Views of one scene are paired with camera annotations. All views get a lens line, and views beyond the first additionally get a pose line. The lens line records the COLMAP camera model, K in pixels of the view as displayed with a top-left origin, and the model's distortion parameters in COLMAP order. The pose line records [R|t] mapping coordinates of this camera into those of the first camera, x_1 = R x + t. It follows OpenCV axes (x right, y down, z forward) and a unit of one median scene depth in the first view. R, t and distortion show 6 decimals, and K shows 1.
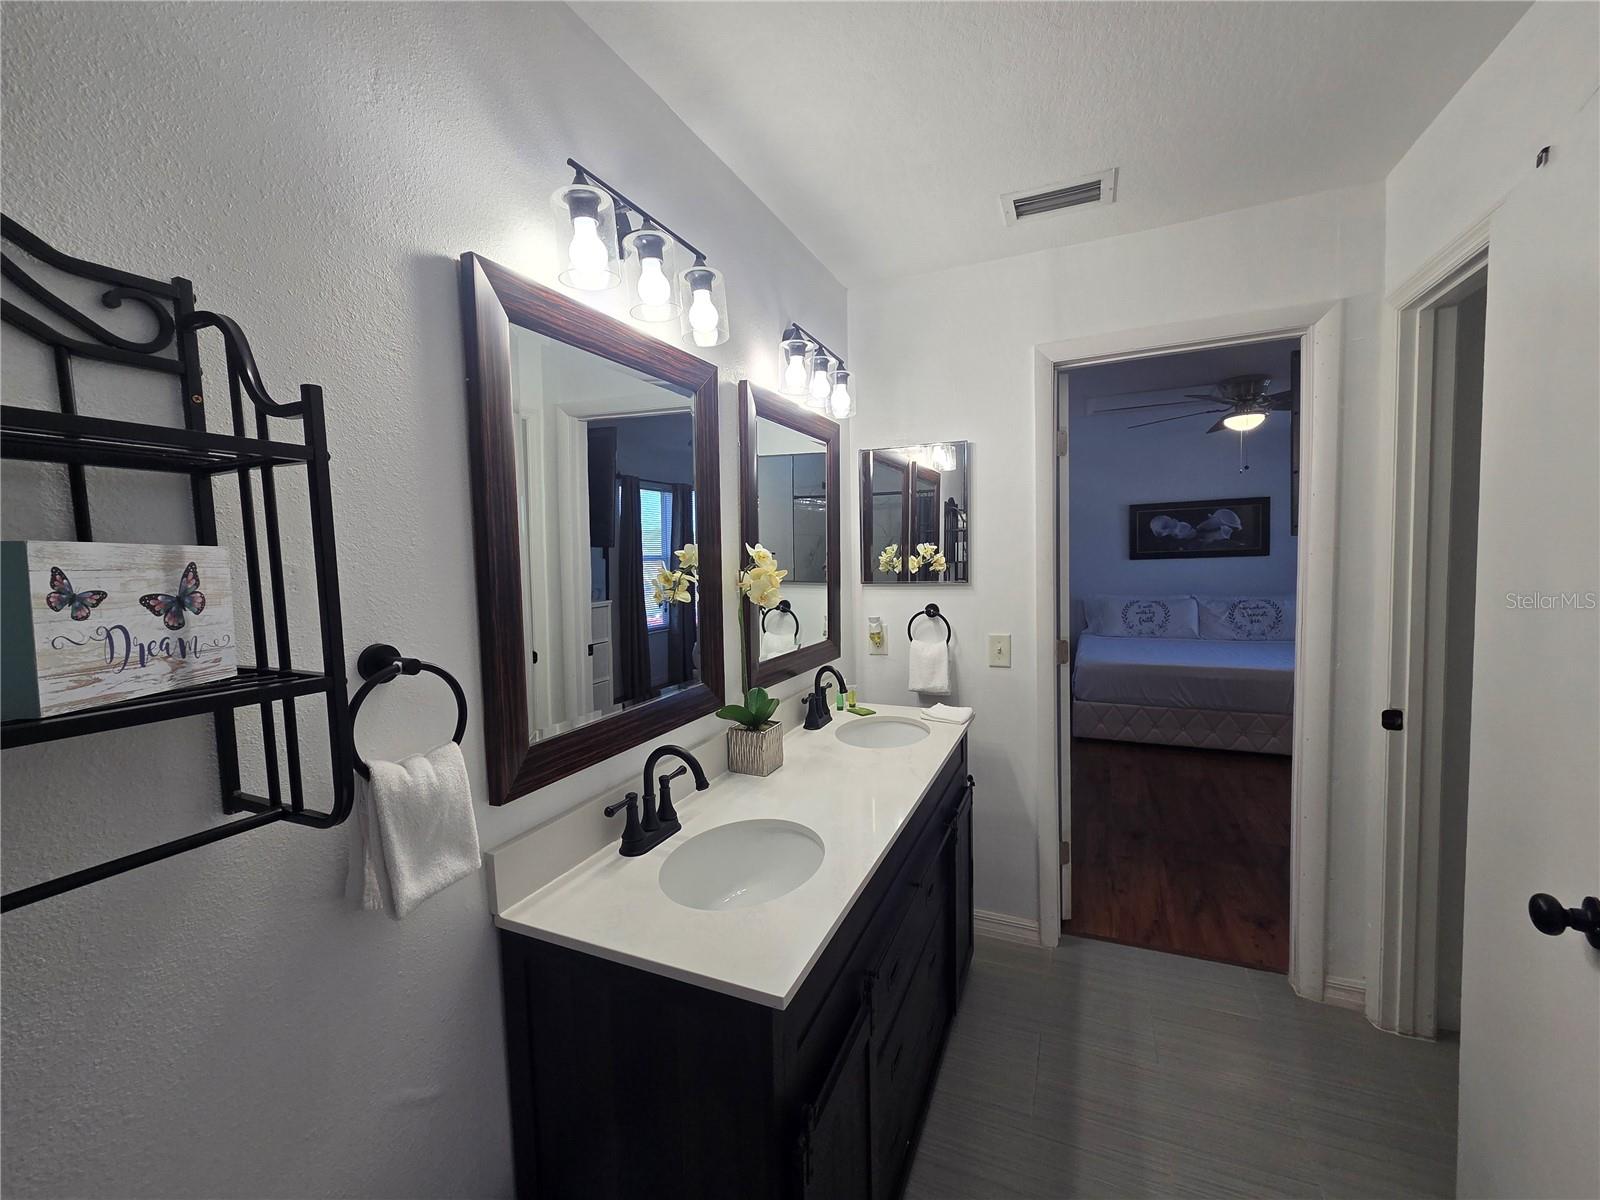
lens RADIAL K [[656.9, 0, 804.0], [0, 656.9, 599.7], [0, 0, 1]] dist [0.001257, 0.001914]
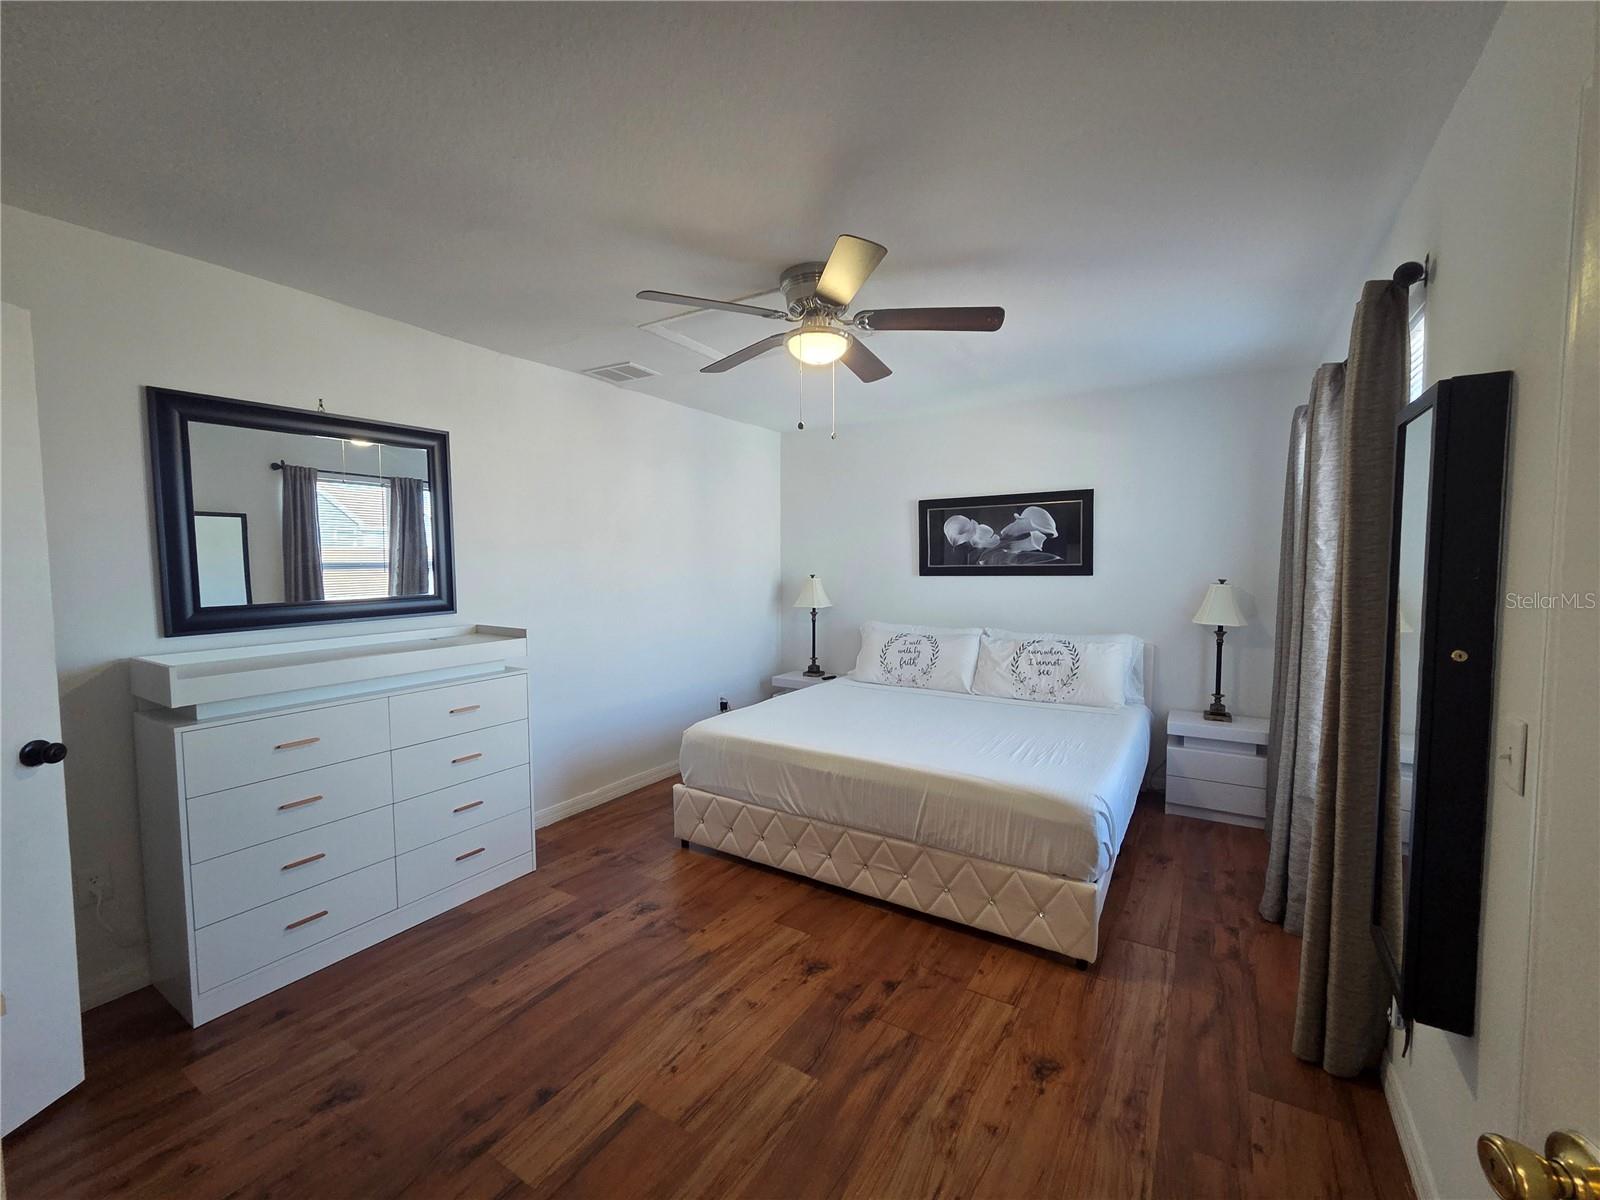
lens RADIAL K [[656.9, 0, 798.8], [0, 656.9, 597.8], [0, 0, 1]] dist [0.001257, 0.001914]
pose [[0.988343, 0.030665, -0.149126, 0.508194], [-0.032286, 0.999443, -0.008457, -0.028242], [0.148784, 0.013173, 0.988782, 0.283153]]
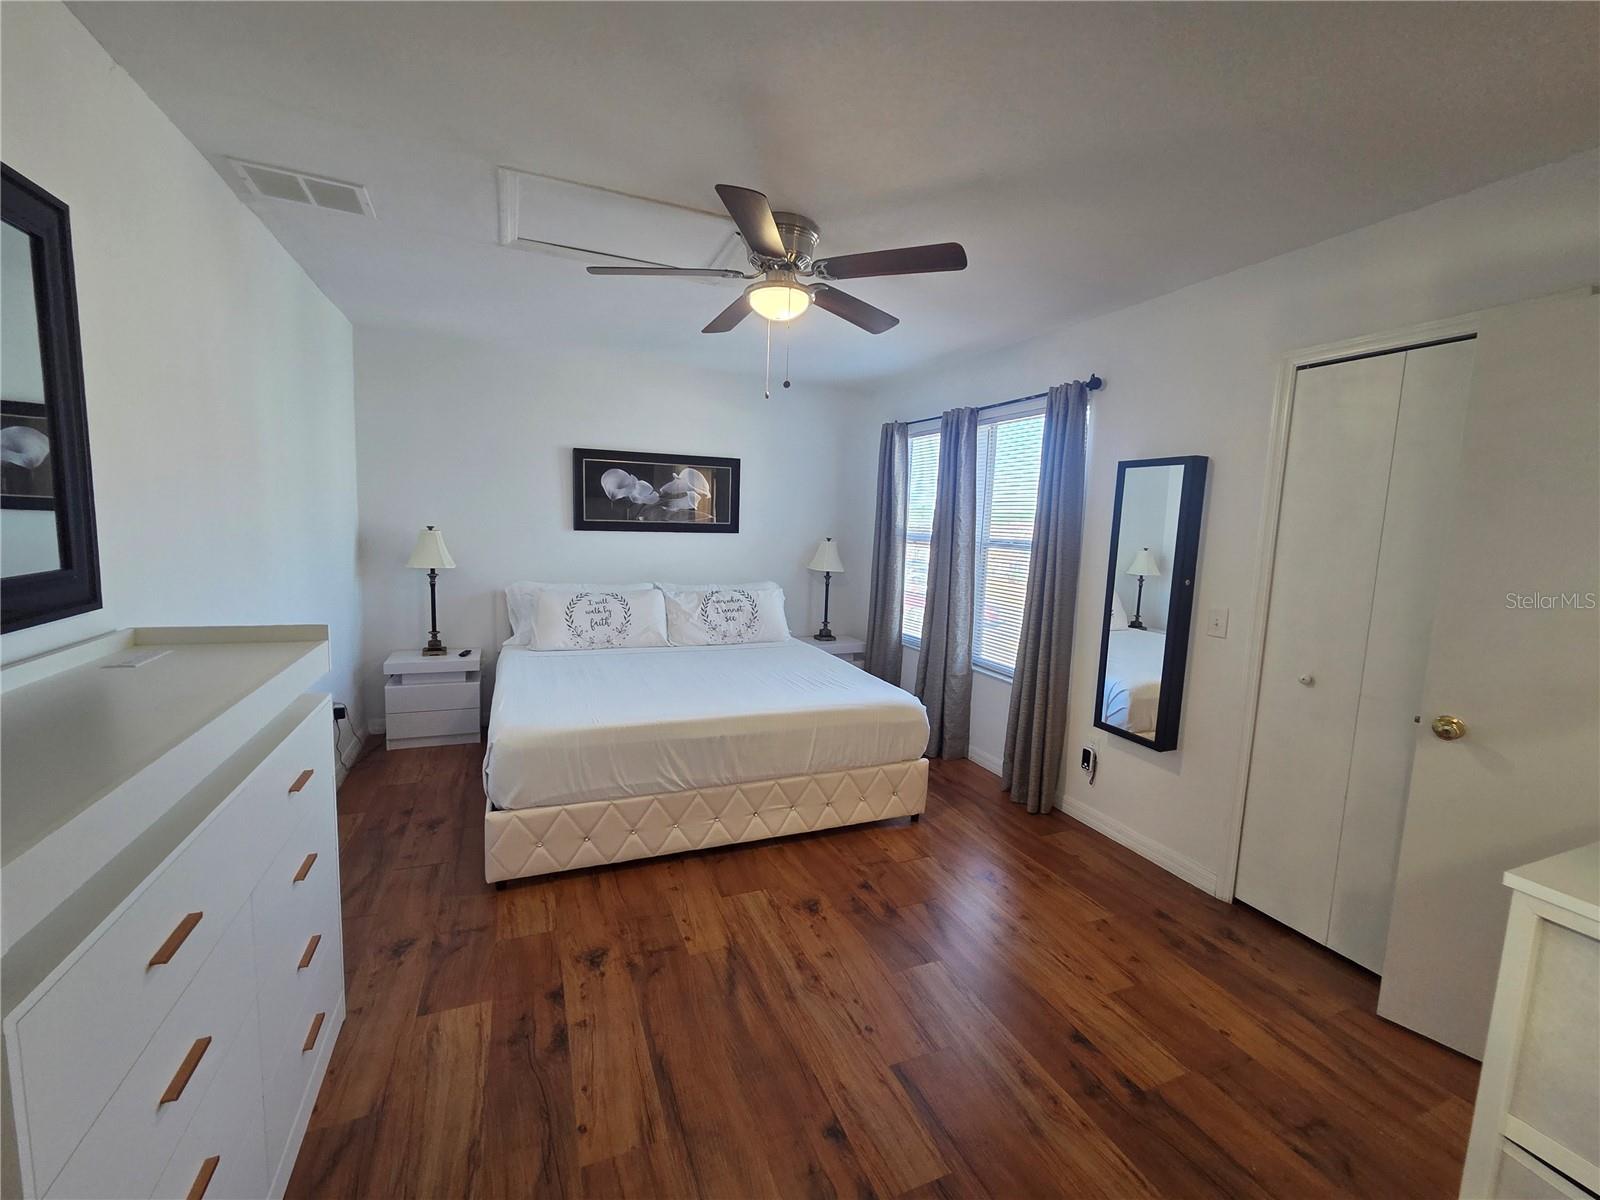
lens RADIAL K [[656.9, 0, 794.5], [0, 656.9, 597.4], [0, 0, 1]] dist [0.001257, 0.001914]
pose [[0.689321, -0.033420, 0.723685, 0.173881], [-0.005677, 0.998656, 0.051526, -0.030248], [-0.724434, -0.039626, 0.688205, 0.396977]]
